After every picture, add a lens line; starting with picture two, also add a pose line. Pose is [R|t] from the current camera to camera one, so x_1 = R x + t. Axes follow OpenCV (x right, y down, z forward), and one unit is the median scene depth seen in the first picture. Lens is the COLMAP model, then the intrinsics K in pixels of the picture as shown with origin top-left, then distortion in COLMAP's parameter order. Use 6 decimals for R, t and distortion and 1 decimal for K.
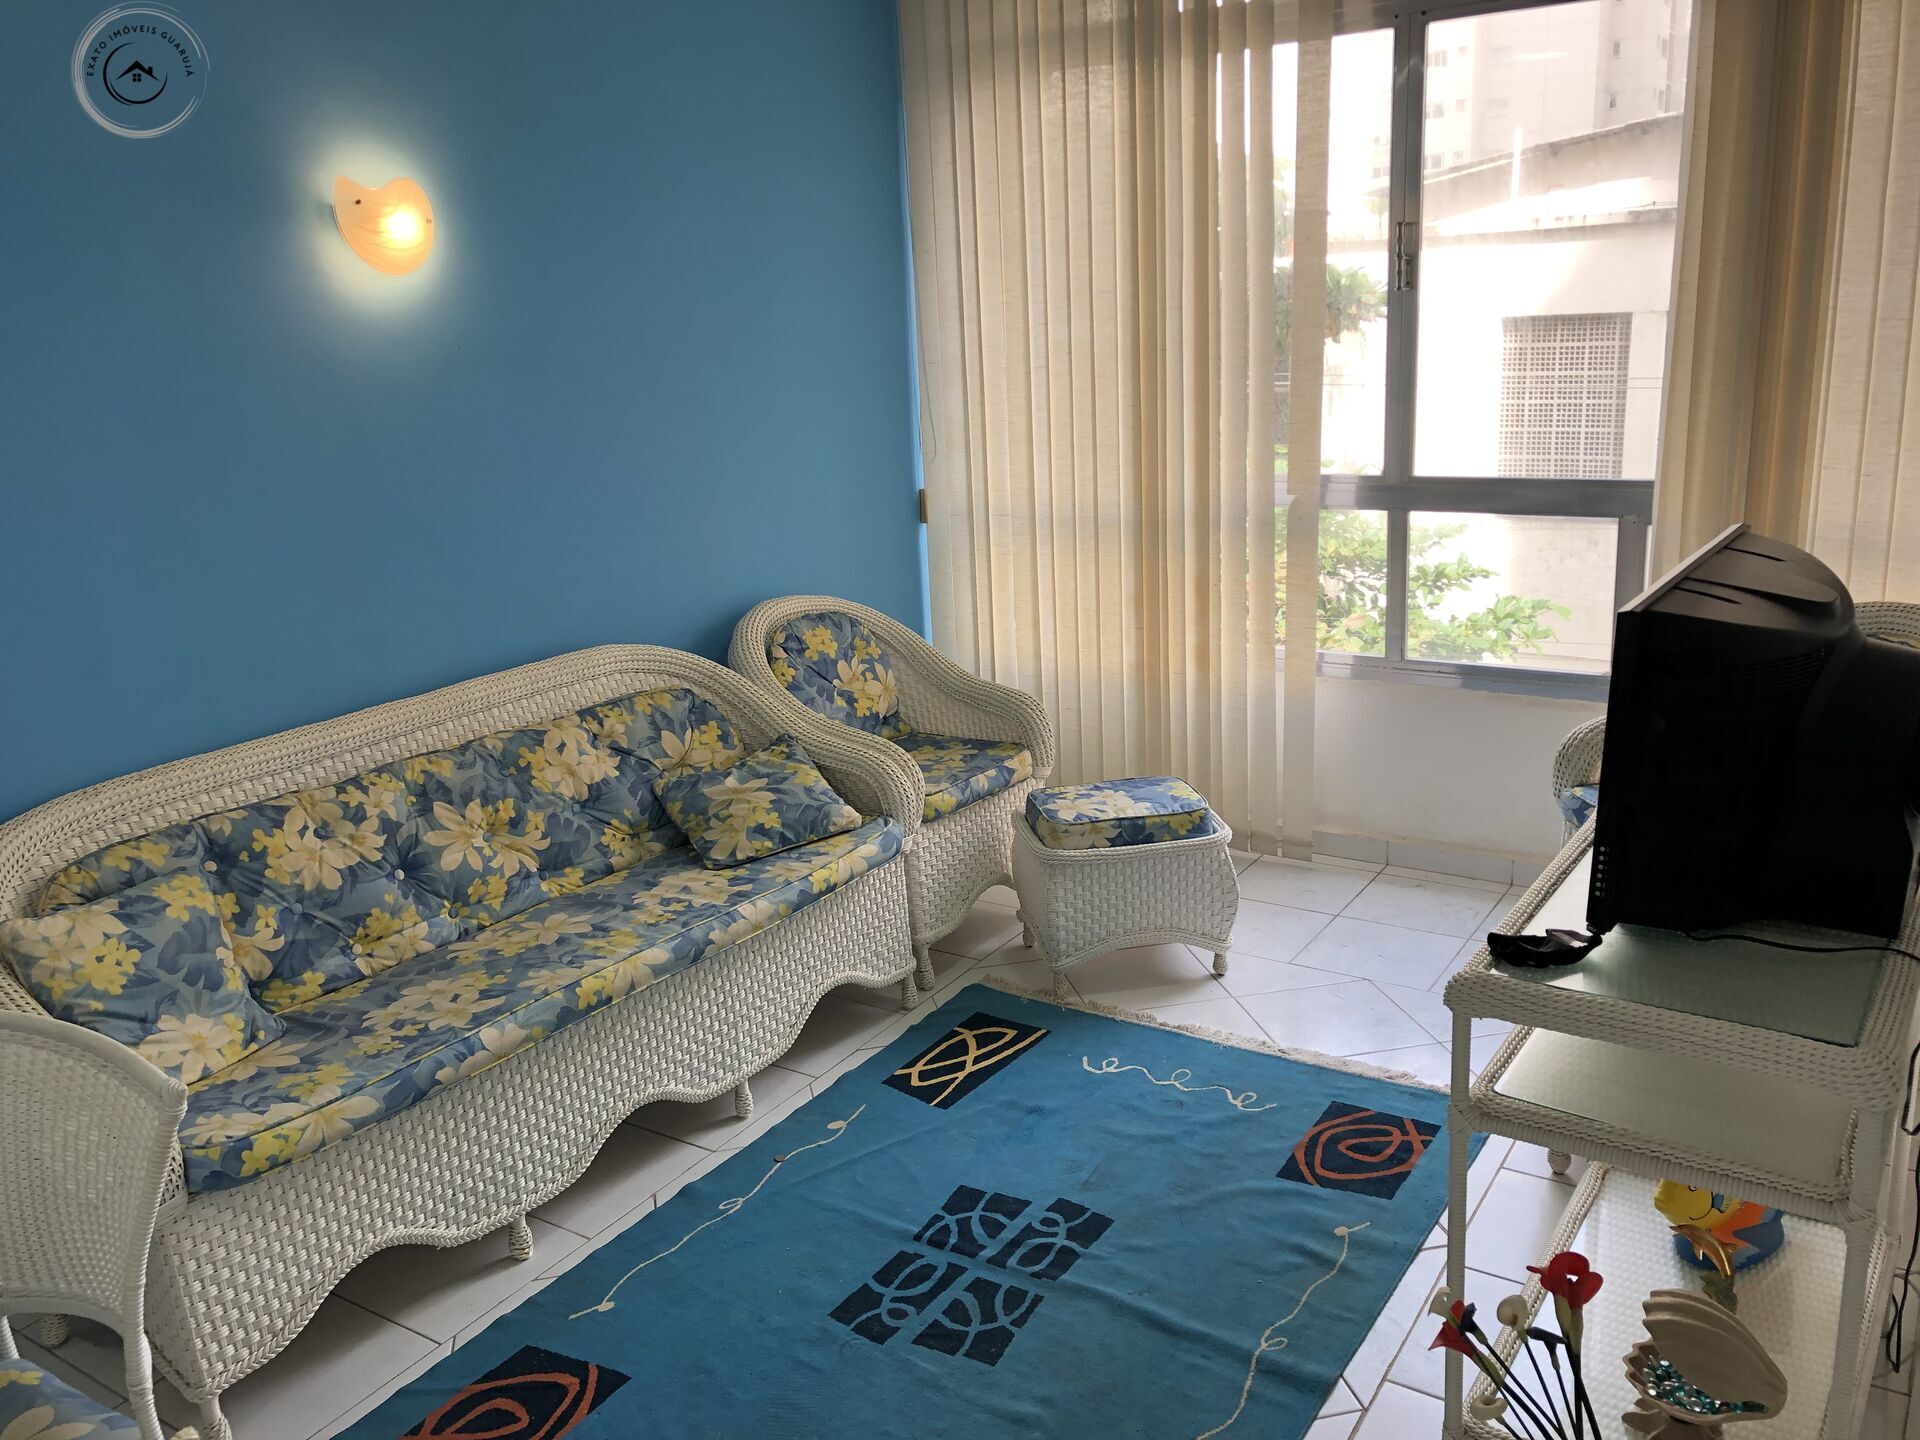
lens RADIAL K [[1576.0, 0, 932.2], [0, 1576.0, 699.0], [0, 0, 1]] dist [0.036770, -0.037213]
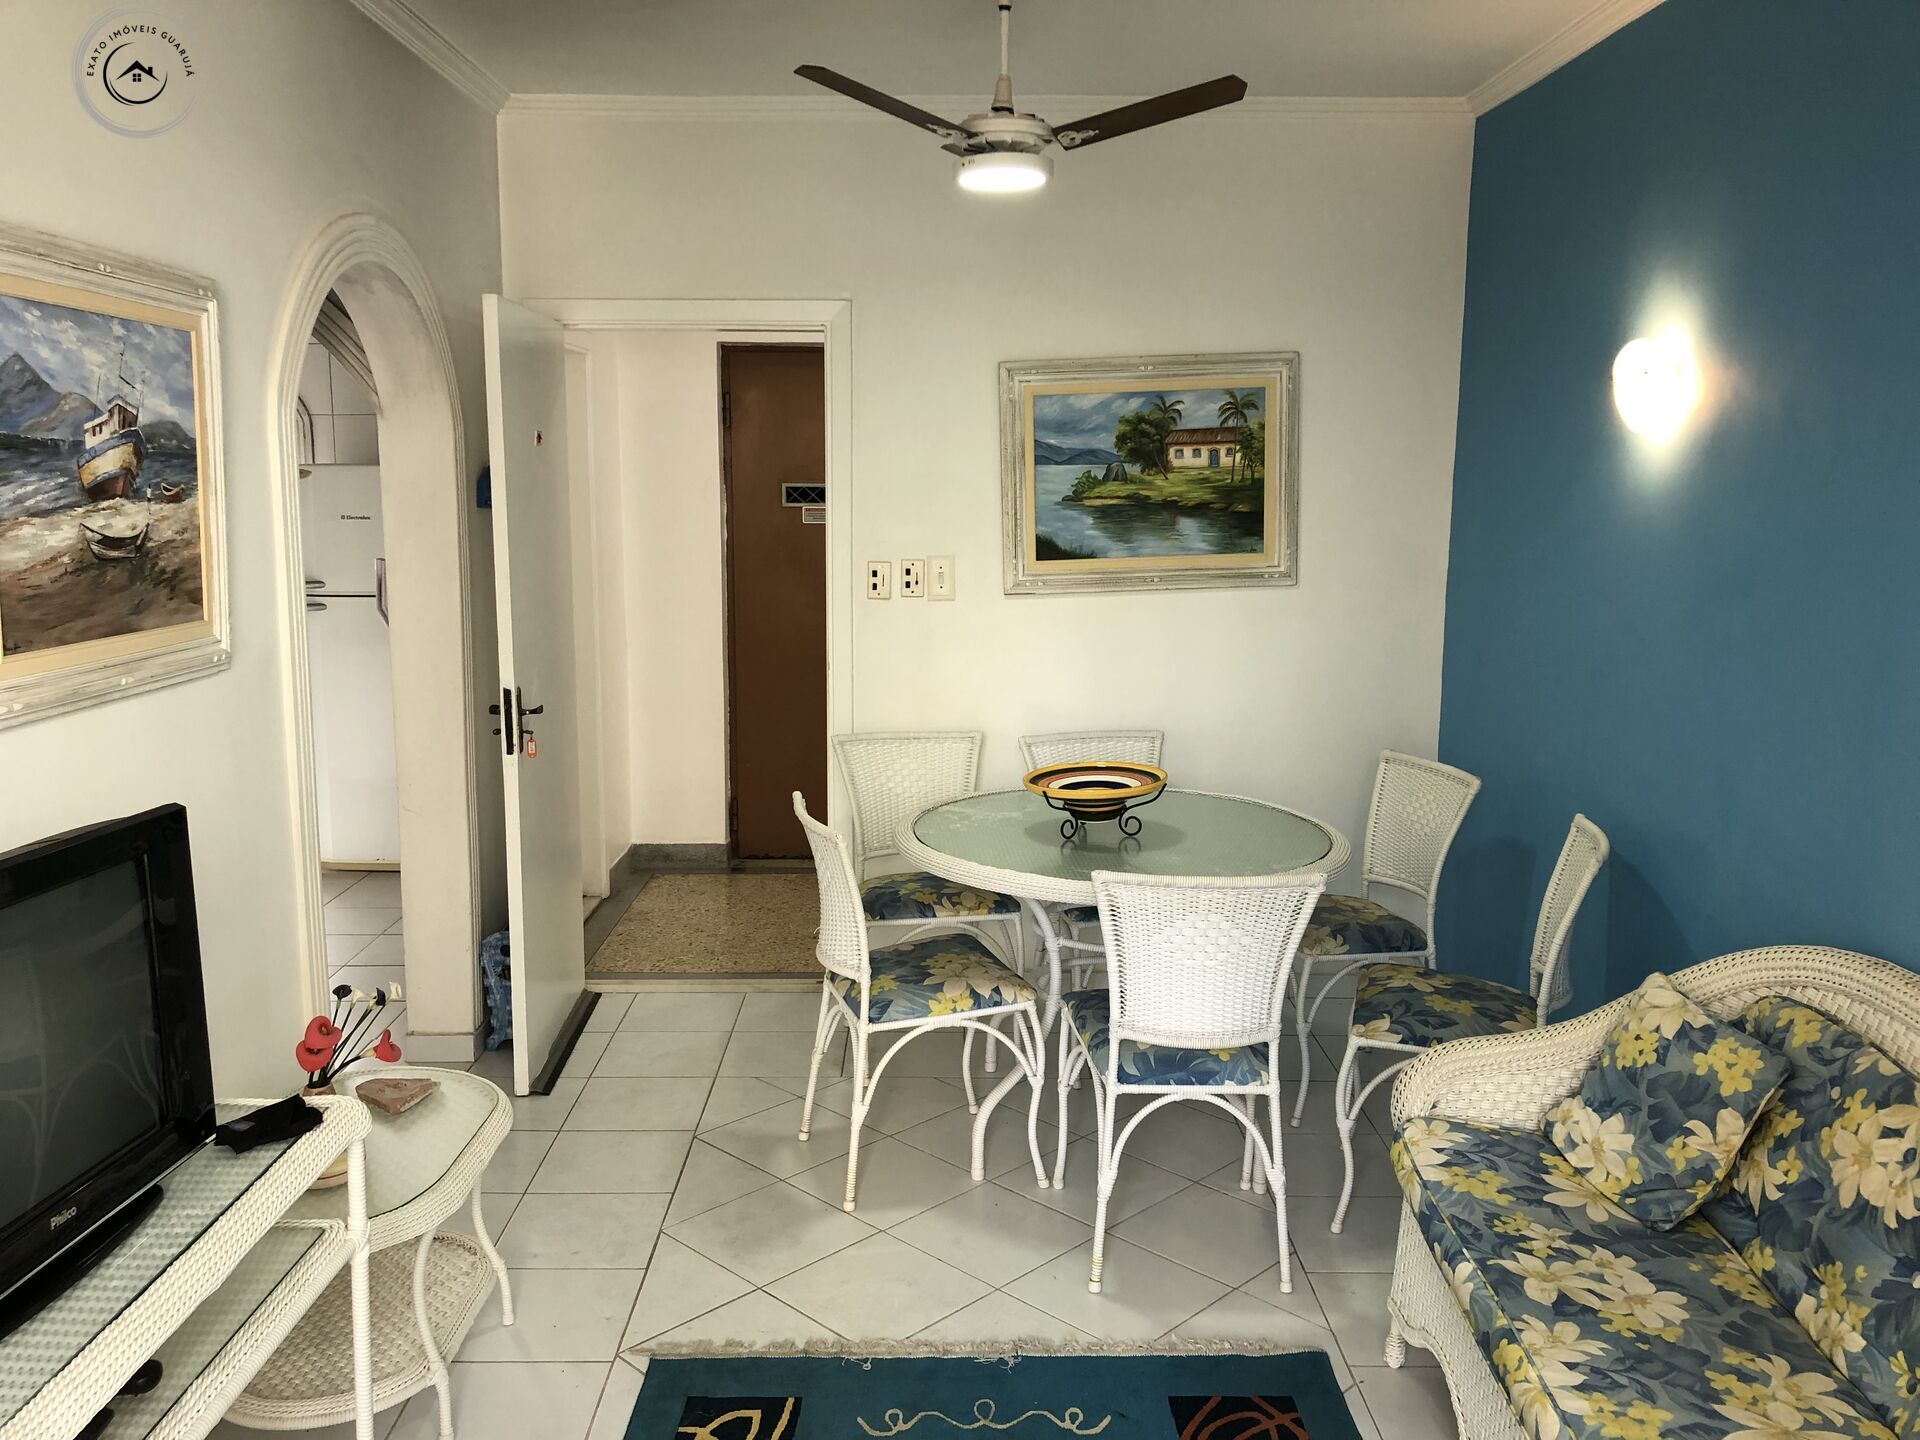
lens RADIAL K [[1576.0, 0, 942.7], [0, 1576.0, 722.1], [0, 0, 1]] dist [0.036770, -0.037213]
pose [[-0.832795, 0.134433, -0.537011, 0.297932], [-0.102224, 0.916038, 0.387847, -0.287173], [0.544062, 0.377892, -0.749129, 1.055569]]
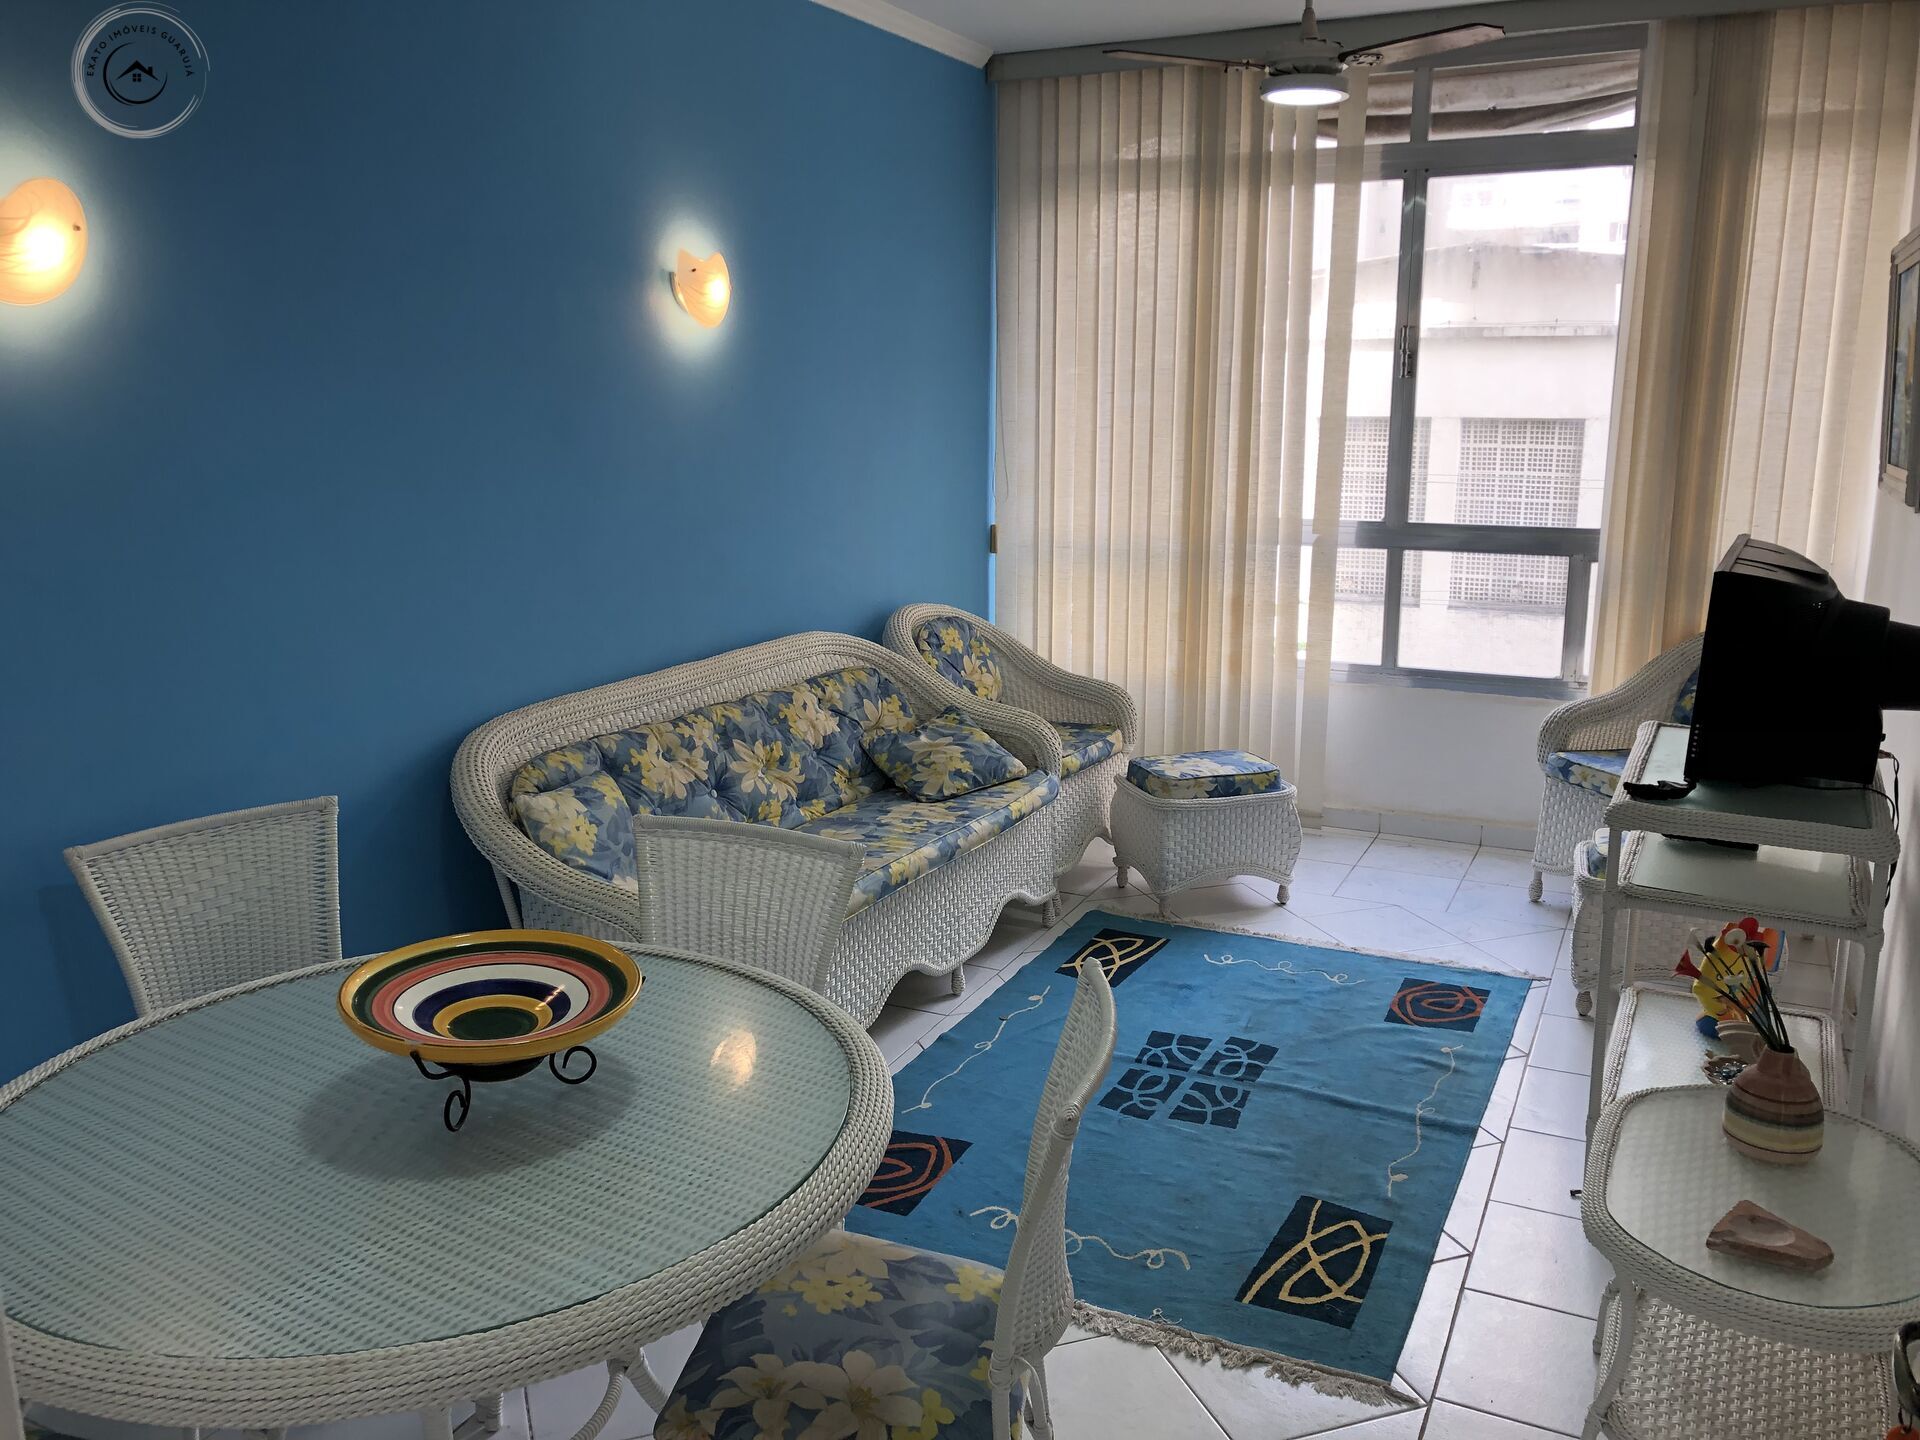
lens RADIAL K [[1576.0, 0, 939.0], [0, 1576.0, 695.2], [0, 0, 1]] dist [0.036770, -0.037213]
pose [[0.990753, 0.018929, 0.134349, -0.291525], [-0.011903, 0.998529, -0.052907, 0.085748], [-0.135153, 0.050818, 0.989521, -0.248306]]
